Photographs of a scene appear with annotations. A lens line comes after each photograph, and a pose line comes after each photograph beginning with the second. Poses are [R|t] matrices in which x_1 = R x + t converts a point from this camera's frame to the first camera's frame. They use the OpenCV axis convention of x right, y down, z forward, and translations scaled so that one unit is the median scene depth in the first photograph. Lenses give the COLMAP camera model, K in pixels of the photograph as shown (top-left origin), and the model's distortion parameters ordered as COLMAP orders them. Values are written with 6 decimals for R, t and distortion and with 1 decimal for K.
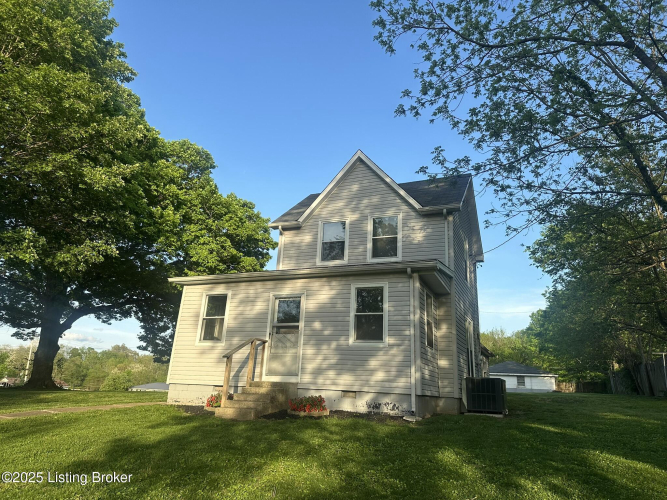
lens RADIAL K [[456.8, 0, 330.7], [0, 456.8, 250.4], [0, 0, 1]] dist [0.165393, -0.269105]
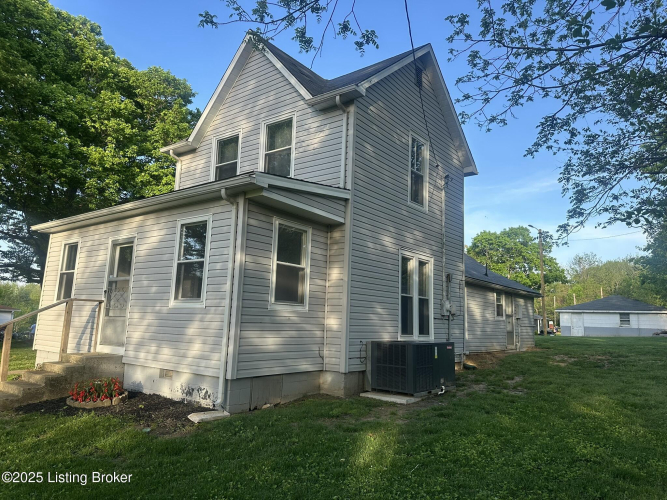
lens RADIAL K [[460.2, 0, 333.5], [0, 460.2, 250.0], [0, 0, 1]] dist [0.109181, -0.148757]
pose [[0.967819, -0.052753, -0.246057, 0.407645], [0.084839, 0.988938, 0.121675, 0.048528], [0.236917, -0.138635, 0.961588, 0.339359]]
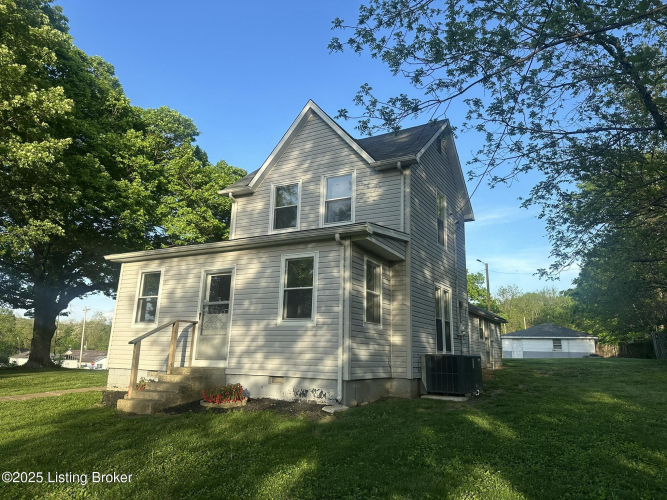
lens RADIAL K [[461.9, 0, 331.0], [0, 461.9, 247.1], [0, 0, 1]] dist [0.101970, -0.147938]
pose [[0.993837, -0.045319, -0.101160, 0.209377], [0.051976, 0.996584, 0.064171, 0.006104], [0.097907, -0.069033, 0.992798, 0.127602]]
